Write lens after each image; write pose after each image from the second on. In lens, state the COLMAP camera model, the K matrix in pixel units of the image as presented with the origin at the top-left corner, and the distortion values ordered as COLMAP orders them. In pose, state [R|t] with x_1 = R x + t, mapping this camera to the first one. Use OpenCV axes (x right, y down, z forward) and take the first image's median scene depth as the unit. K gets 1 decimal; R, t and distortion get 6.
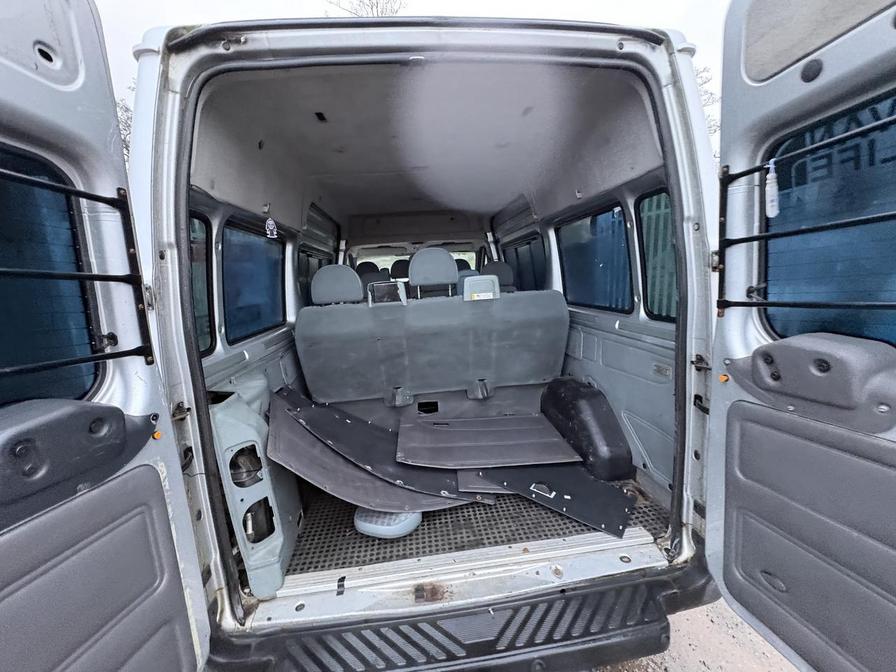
lens RADIAL K [[356.8, 0, 450.0], [0, 356.8, 339.7], [0, 0, 1]] dist [0.003380, 0.000248]
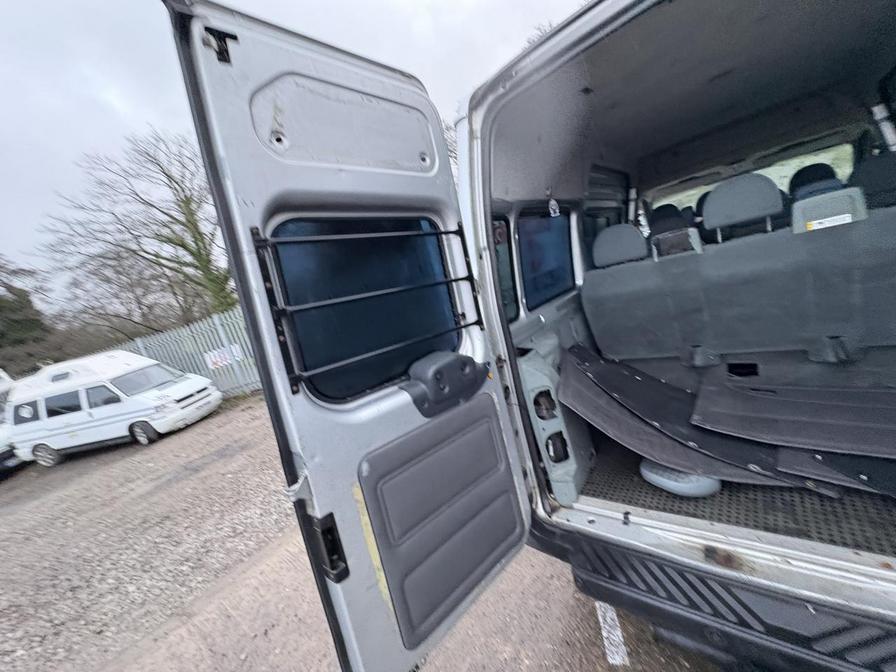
lens RADIAL K [[357.3, 0, 447.5], [0, 357.3, 335.7], [0, 0, 1]] dist [0.000563, -0.000128]
pose [[0.690804, -0.007010, -0.723008, 0.118498], [0.088960, 0.993180, 0.075368, -0.026362], [0.717549, -0.116383, 0.686716, -0.116886]]
